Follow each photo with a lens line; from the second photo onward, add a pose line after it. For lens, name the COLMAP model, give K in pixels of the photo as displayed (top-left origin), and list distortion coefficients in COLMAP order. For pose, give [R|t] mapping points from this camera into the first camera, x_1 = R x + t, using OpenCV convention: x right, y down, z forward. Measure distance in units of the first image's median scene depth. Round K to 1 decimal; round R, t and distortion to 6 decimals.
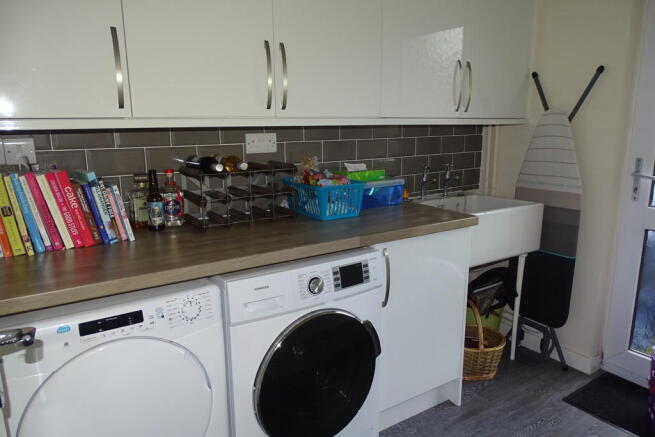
lens RADIAL K [[464.1, 0, 328.7], [0, 464.1, 218.6], [0, 0, 1]] dist [-0.002219, 0.007727]
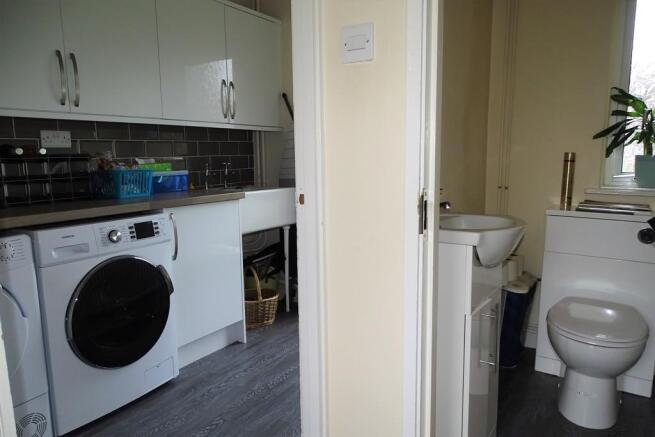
lens RADIAL K [[464.1, 0, 327.2], [0, 464.1, 218.8], [0, 0, 1]] dist [-0.002219, 0.007727]
pose [[0.917004, -0.065189, 0.393515, 0.007211], [0.095050, 0.993848, -0.056855, 0.170559], [-0.387388, 0.089540, 0.917558, -0.319944]]
